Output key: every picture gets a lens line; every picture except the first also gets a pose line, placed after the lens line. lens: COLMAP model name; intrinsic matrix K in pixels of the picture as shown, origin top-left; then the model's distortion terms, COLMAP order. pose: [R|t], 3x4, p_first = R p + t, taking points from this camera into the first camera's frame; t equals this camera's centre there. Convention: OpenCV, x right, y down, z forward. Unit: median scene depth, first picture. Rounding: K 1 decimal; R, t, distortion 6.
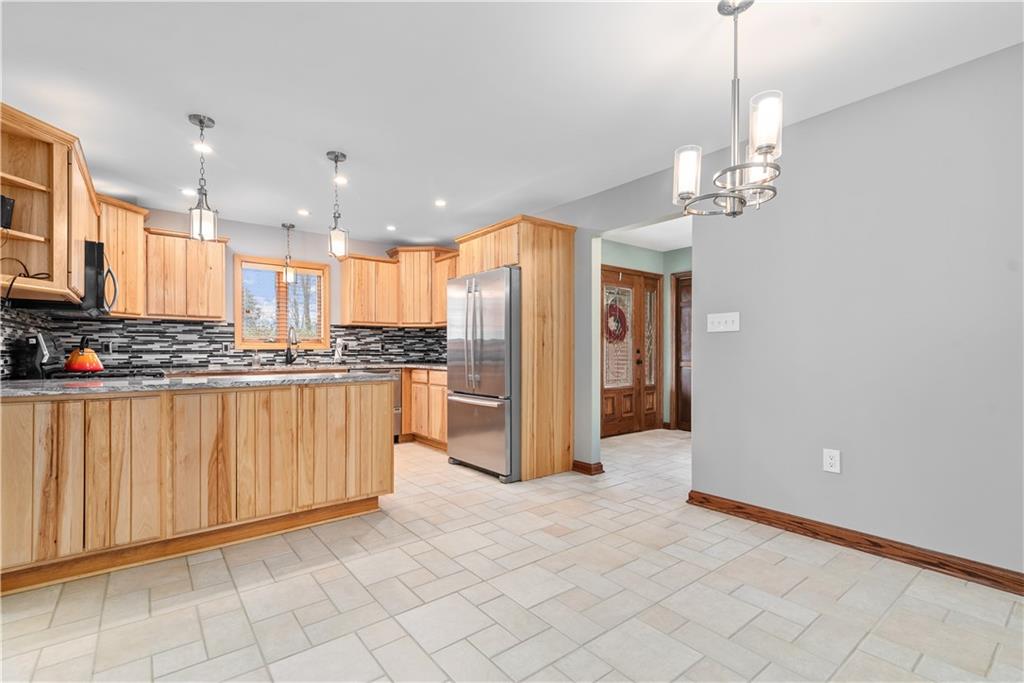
lens RADIAL K [[463.4, 0, 512.0], [0, 463.4, 341.5], [0, 0, 1]] dist [0.024608, -0.000645]
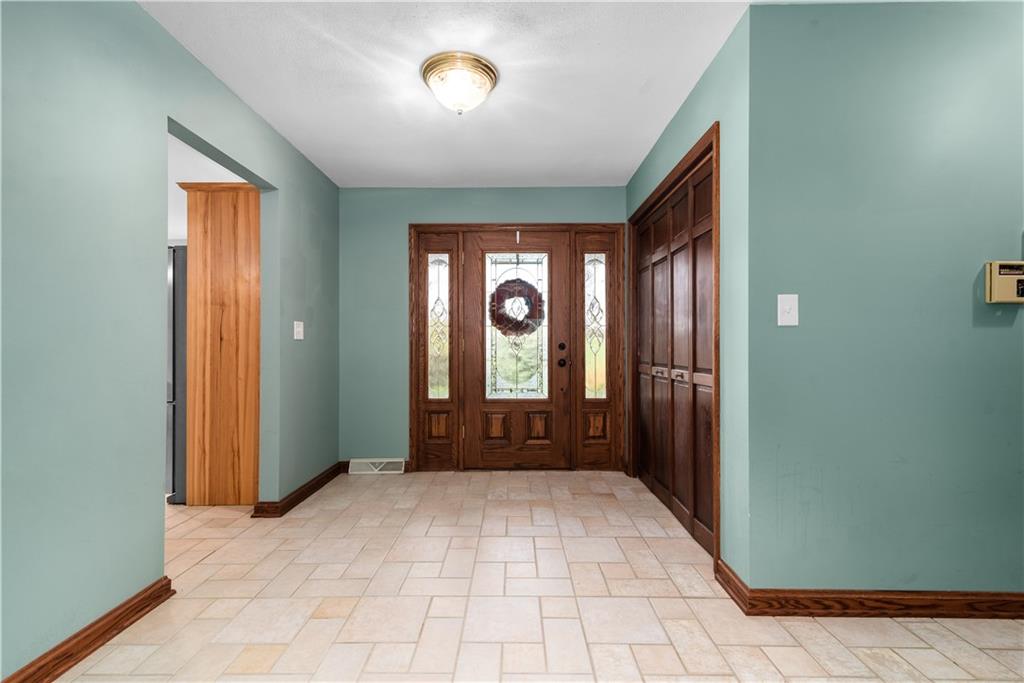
lens RADIAL K [[463.4, 0, 512.0], [0, 463.4, 341.5], [0, 0, 1]] dist [0.024608, -0.000645]
pose [[0.781557, -0.005395, -0.623810, 0.941983], [0.013408, 0.999877, 0.008151, 0.010364], [0.623689, -0.014734, 0.781533, 0.669589]]
